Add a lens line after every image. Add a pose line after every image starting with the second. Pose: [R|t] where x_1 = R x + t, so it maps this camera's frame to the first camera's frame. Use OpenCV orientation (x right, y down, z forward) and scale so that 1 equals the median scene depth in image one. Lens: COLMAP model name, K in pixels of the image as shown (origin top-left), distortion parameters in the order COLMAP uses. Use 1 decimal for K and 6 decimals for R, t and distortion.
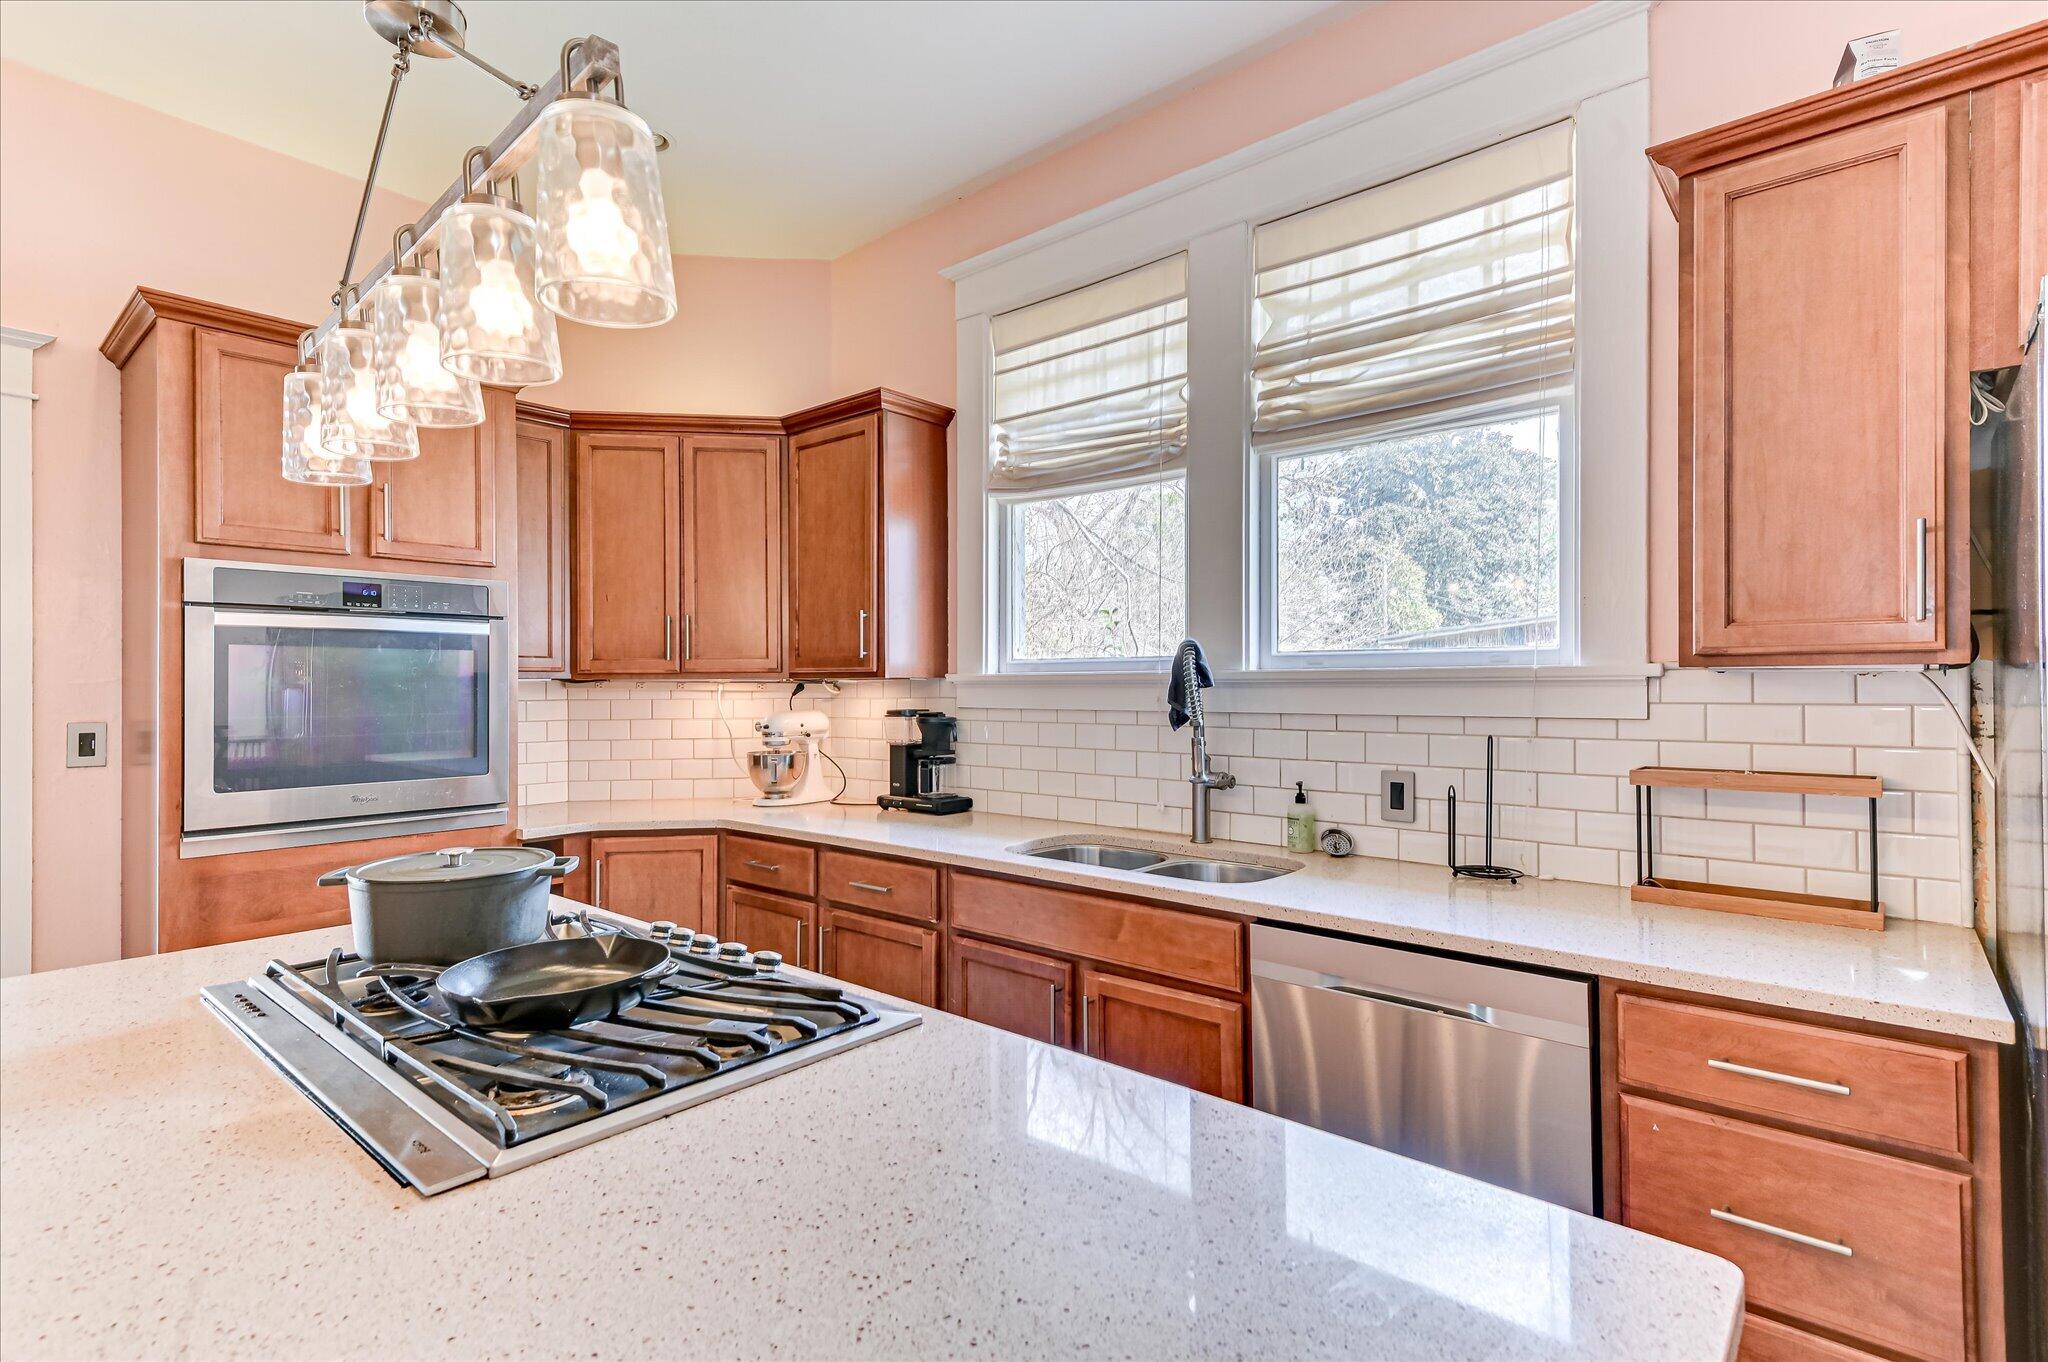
lens RADIAL K [[972.6, 0, 1026.9], [0, 972.6, 685.0], [0, 0, 1]] dist [0.044364, -0.025958]
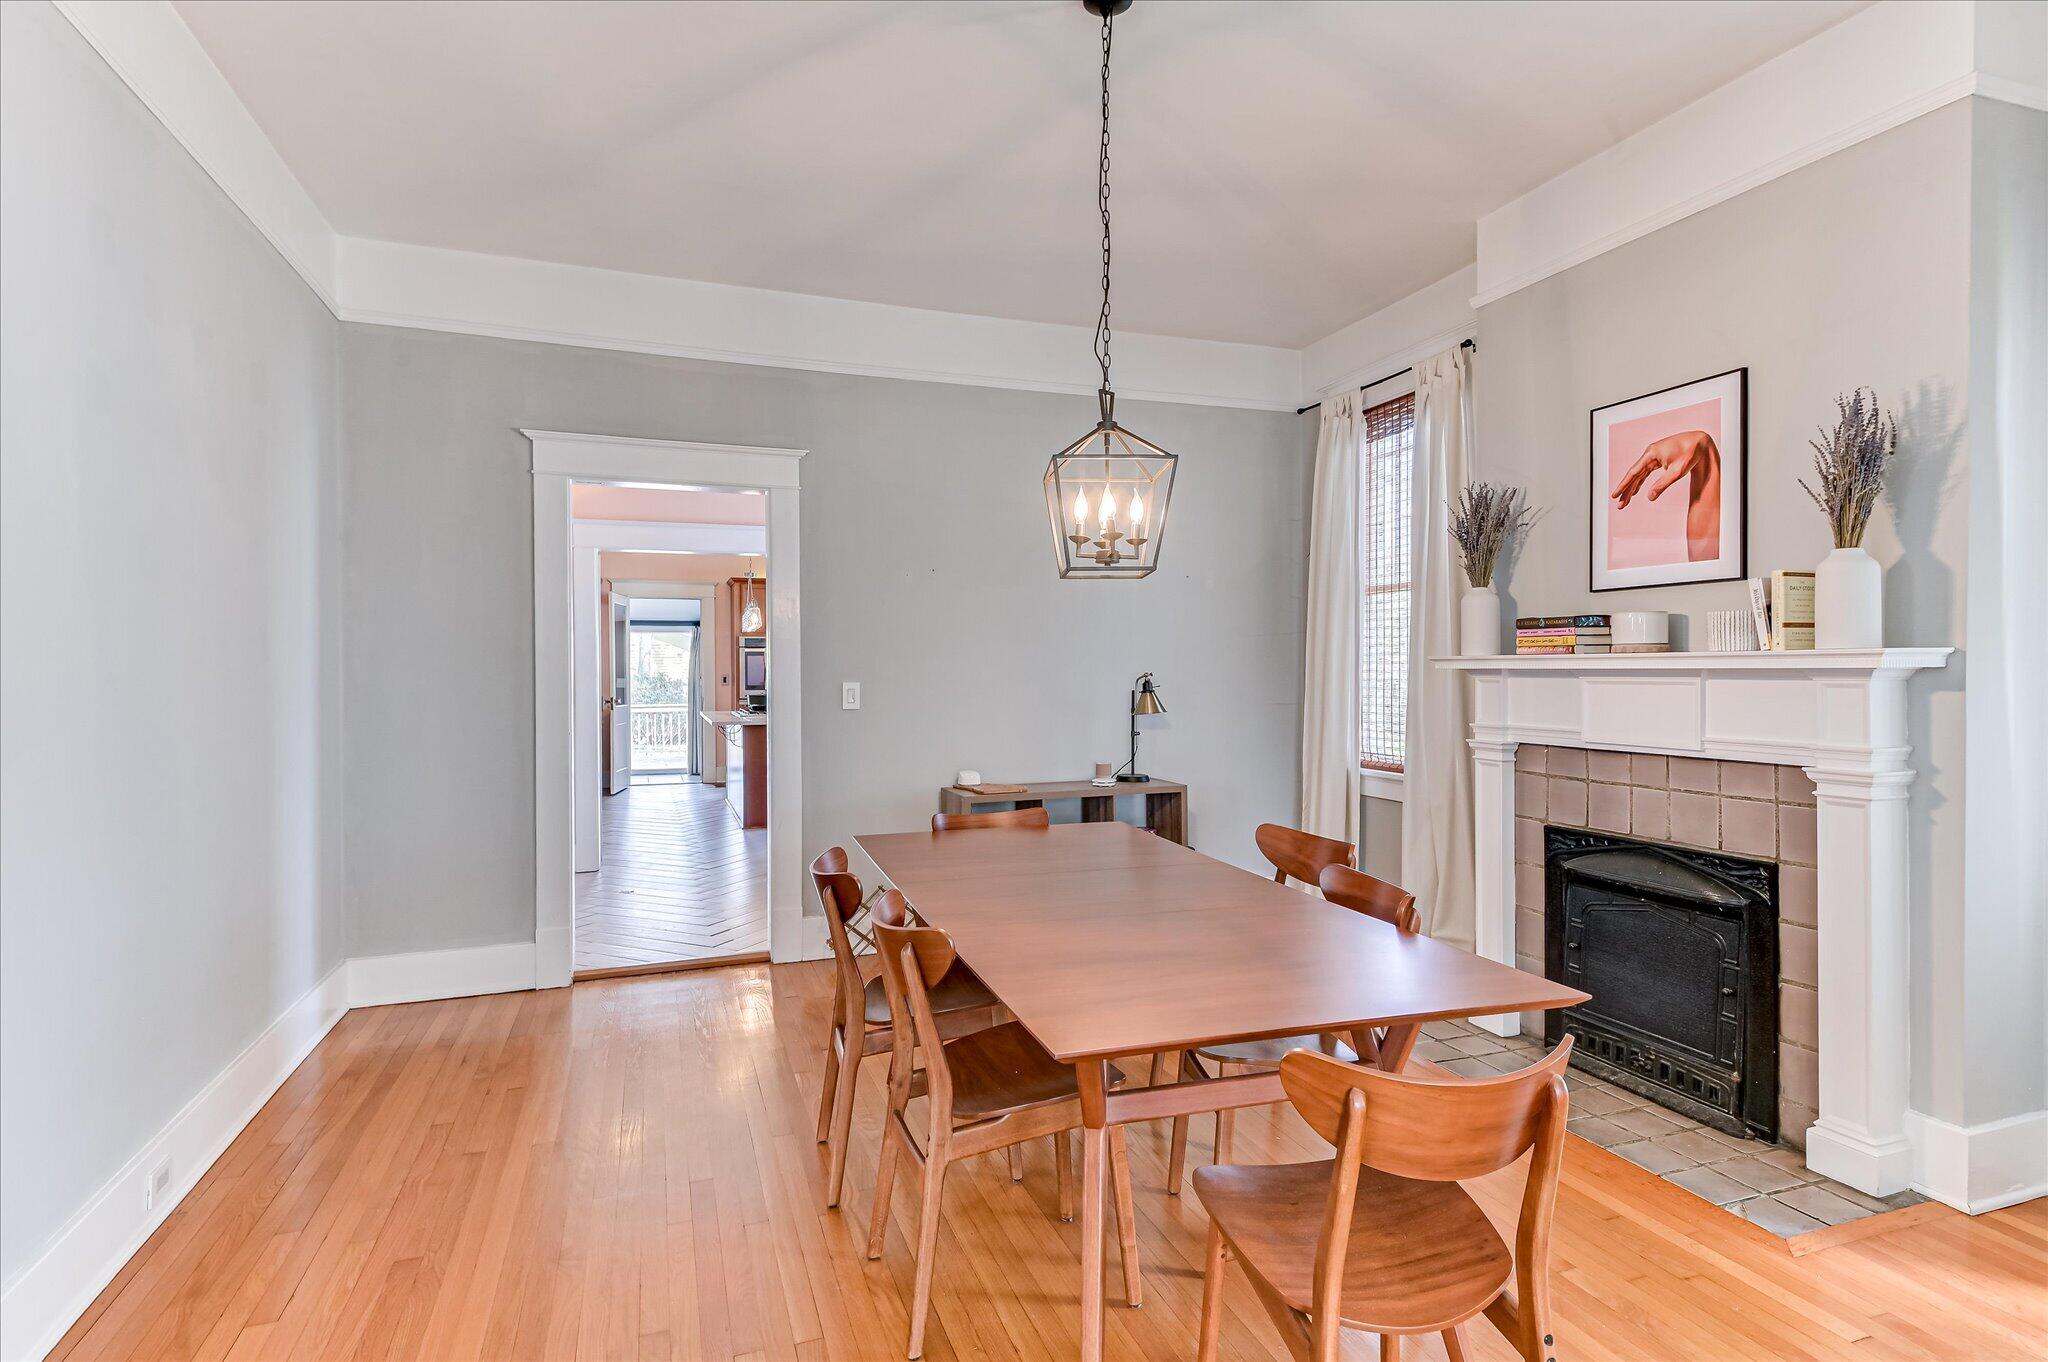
lens RADIAL K [[1010.9, 0, 1024.0], [0, 1010.9, 681.0], [0, 0, 1]] dist [0.021507, -0.000462]
pose [[0.878618, 0.008836, -0.477443, 1.951035], [0.001594, 0.999769, 0.021437, -0.020854], [0.477522, -0.019595, 0.878401, -1.903027]]
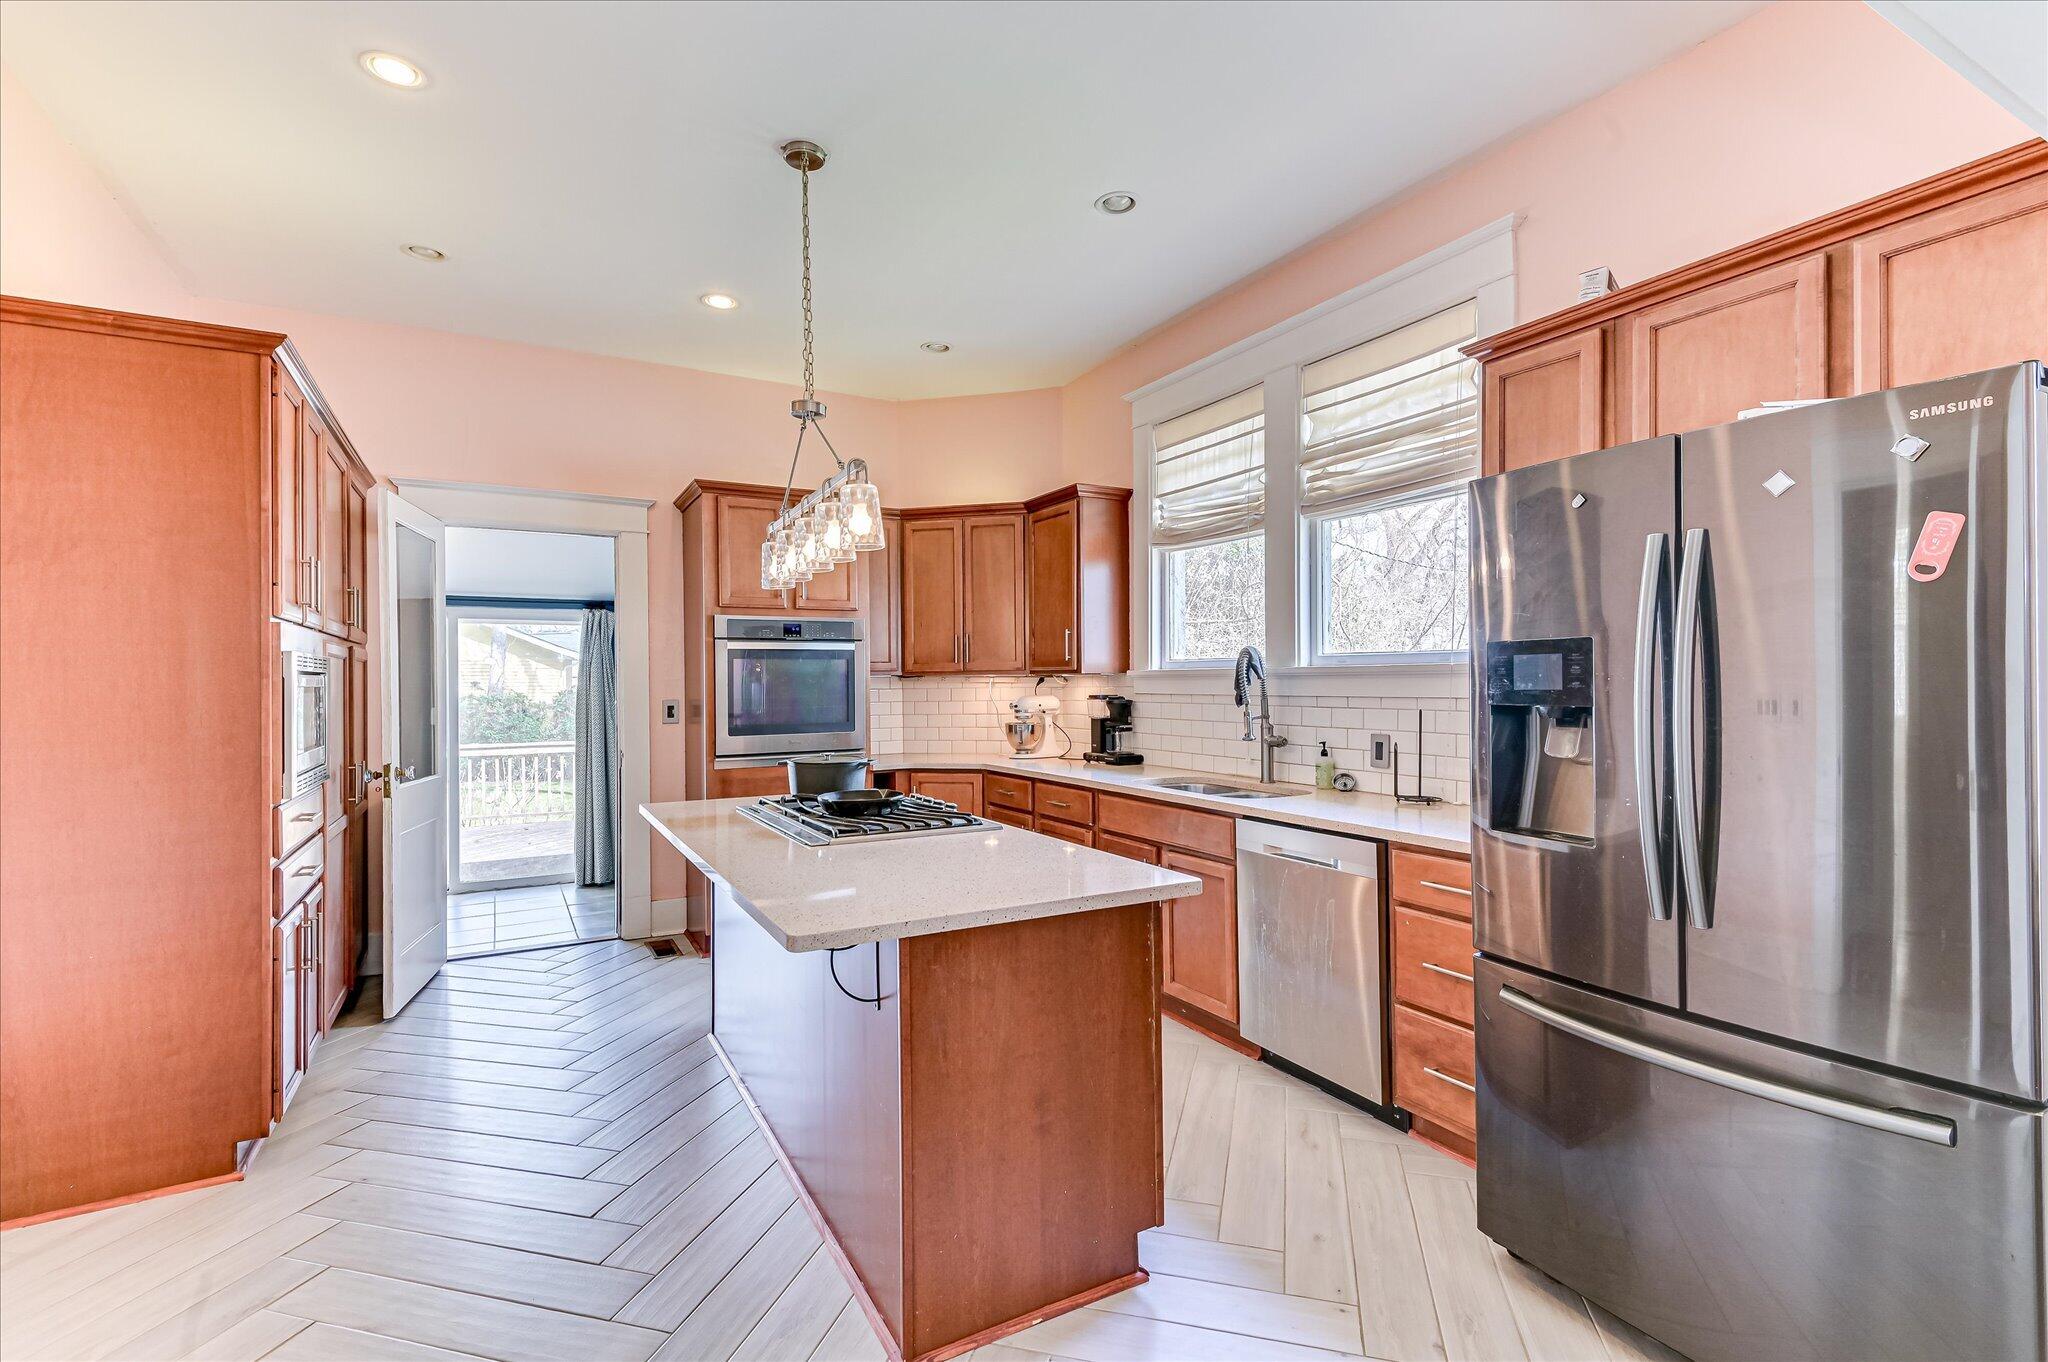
lens RADIAL K [[931.0, 0, 1015.7], [0, 931.0, 686.2], [0, 0, 1]] dist [0.037810, -0.000221]
pose [[0.936216, -0.002631, -0.351416, 0.282383], [0.006079, 0.999944, 0.008708, -0.000596], [0.351373, -0.010288, 0.936179, -0.416011]]
